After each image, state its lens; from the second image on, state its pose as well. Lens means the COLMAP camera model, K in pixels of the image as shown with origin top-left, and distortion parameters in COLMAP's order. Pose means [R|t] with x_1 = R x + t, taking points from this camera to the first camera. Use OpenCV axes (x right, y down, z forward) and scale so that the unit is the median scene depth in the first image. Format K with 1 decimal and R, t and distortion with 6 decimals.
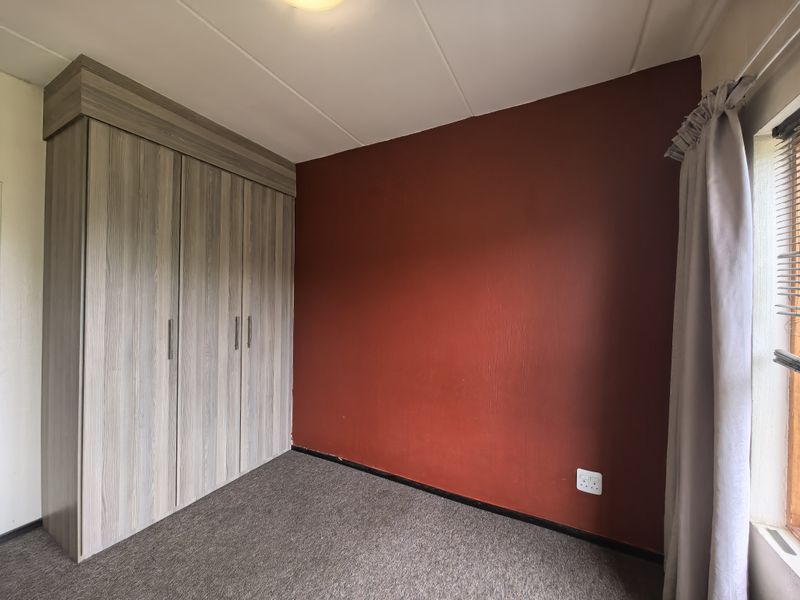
lens RADIAL K [[314.5, 0, 400.0], [0, 314.5, 300.0], [0, 0, 1]] dist [-0.000159, 0.000042]
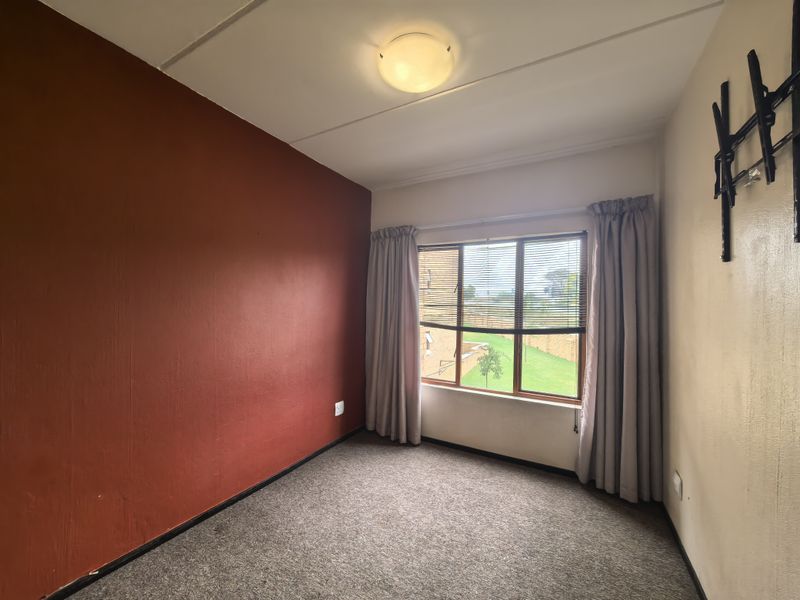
lens RADIAL K [[314.5, 0, 400.0], [0, 314.5, 300.0], [0, 0, 1]] dist [-0.000159, 0.000042]
pose [[0.033430, 0.006897, 0.999417, -1.082599], [-0.019025, 0.999799, -0.006263, -0.004693], [-0.999260, -0.018805, 0.033554, 0.618561]]
